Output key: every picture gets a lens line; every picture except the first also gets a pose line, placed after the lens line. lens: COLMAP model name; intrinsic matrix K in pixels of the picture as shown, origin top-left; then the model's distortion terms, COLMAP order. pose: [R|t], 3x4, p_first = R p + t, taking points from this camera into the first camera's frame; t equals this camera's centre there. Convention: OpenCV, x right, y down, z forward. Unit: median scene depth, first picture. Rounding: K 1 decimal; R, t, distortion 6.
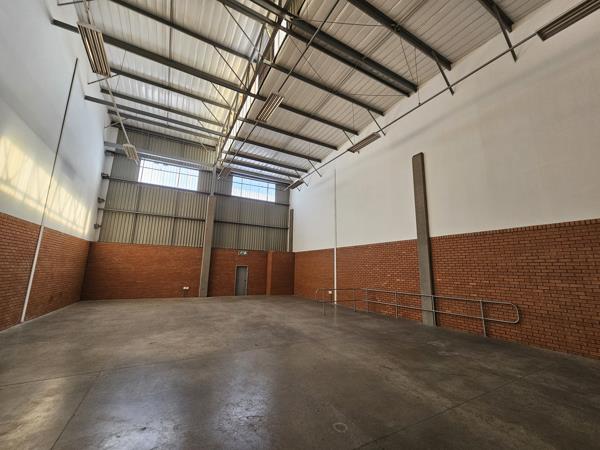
lens RADIAL K [[245.4, 0, 300.3], [0, 245.4, 224.4], [0, 0, 1]] dist [0.000902, 0.000600]
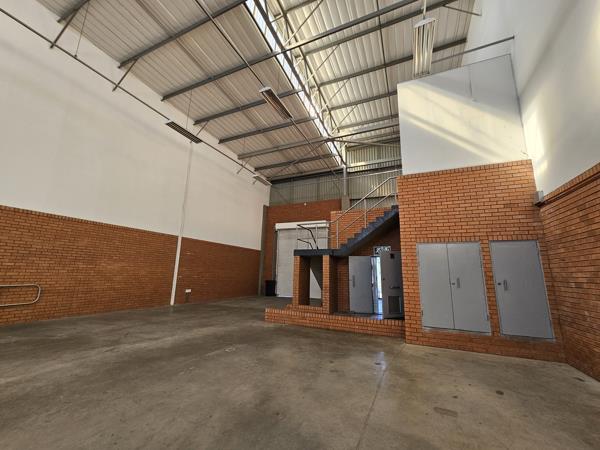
lens RADIAL K [[245.4, 0, 300.2], [0, 245.4, 224.9], [0, 0, 1]] dist [0.000902, 0.000600]
pose [[-0.599495, 0.123911, 0.790729, -0.306153], [-0.180356, 0.941620, -0.284293, 0.083692], [-0.779793, -0.313045, -0.542149, 0.360426]]
